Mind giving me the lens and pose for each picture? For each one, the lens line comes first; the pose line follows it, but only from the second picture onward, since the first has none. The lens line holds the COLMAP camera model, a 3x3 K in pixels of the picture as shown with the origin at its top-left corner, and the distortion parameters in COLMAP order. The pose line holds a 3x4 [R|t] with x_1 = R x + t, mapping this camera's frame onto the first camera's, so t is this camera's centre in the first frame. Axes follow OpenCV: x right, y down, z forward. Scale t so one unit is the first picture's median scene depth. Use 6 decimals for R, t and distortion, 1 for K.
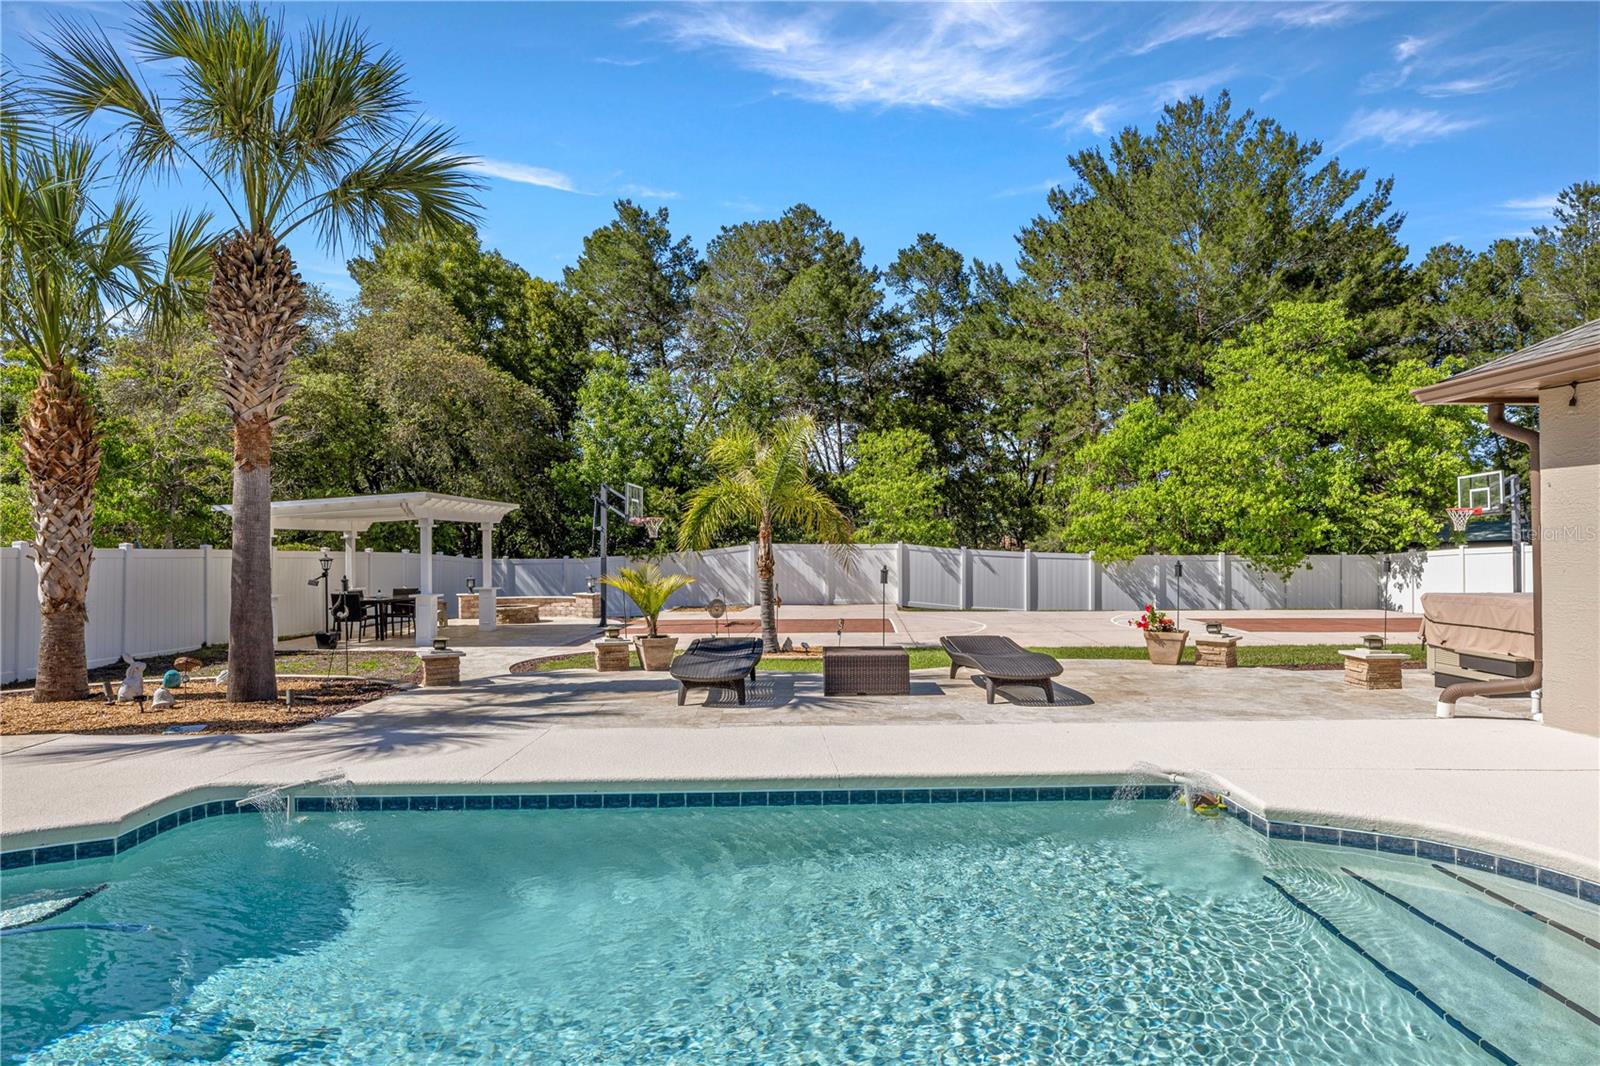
lens RADIAL K [[929.2, 0, 796.9], [0, 929.2, 545.5], [0, 0, 1]] dist [-0.005749, -0.002642]
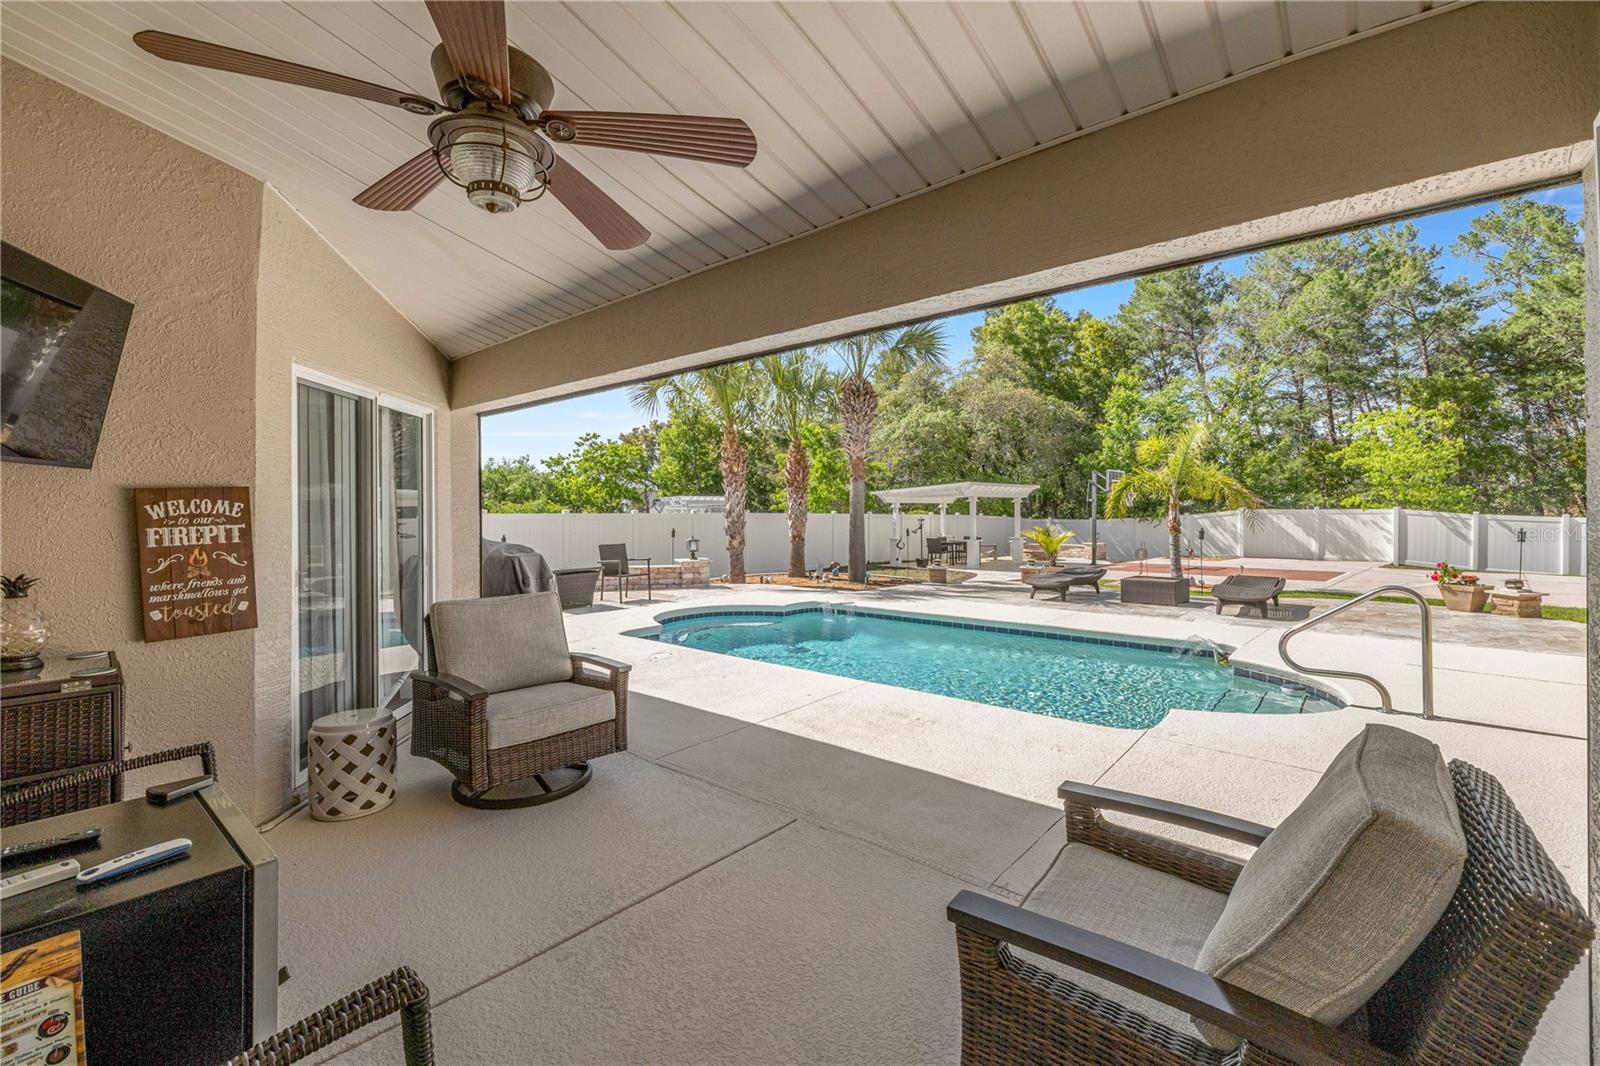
lens RADIAL K [[656.1, 0, 788.5], [0, 656.1, 521.6], [0, 0, 1]] dist [-0.004875, 0.000120]
pose [[0.733891, 0.011283, -0.679174, 0.150780], [0.002426, 0.999812, 0.019231, -0.005129], [0.679263, -0.015761, 0.733726, -0.117893]]
